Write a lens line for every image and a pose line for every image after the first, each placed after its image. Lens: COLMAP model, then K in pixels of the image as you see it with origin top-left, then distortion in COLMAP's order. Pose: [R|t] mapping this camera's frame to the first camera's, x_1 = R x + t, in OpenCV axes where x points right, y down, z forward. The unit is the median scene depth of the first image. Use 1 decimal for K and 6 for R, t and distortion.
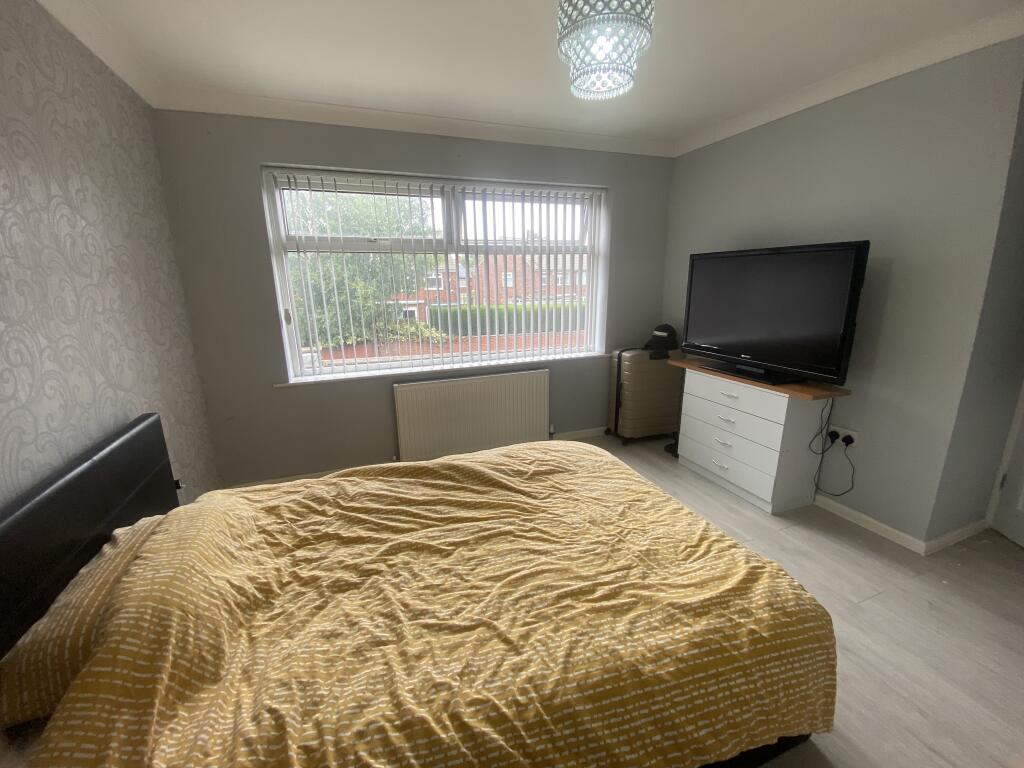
lens RADIAL K [[408.7, 0, 504.5], [0, 408.7, 388.1], [0, 0, 1]] dist [0.019376, -0.021675]
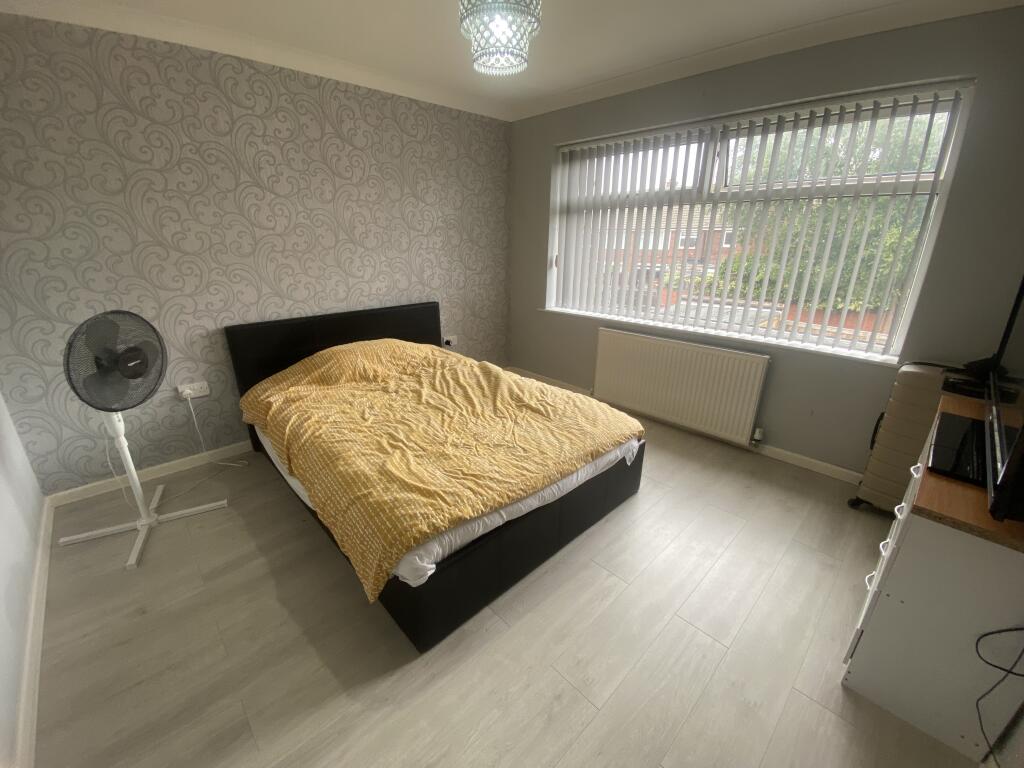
lens RADIAL K [[407.7, 0, 510.8], [0, 407.7, 388.2], [0, 0, 1]] dist [0.014777, -0.000181]
pose [[0.402238, 0.336698, -0.851374, 1.350177], [-0.239685, 0.936214, 0.257009, -0.169939], [0.883604, 0.100683, 0.457283, 0.524709]]
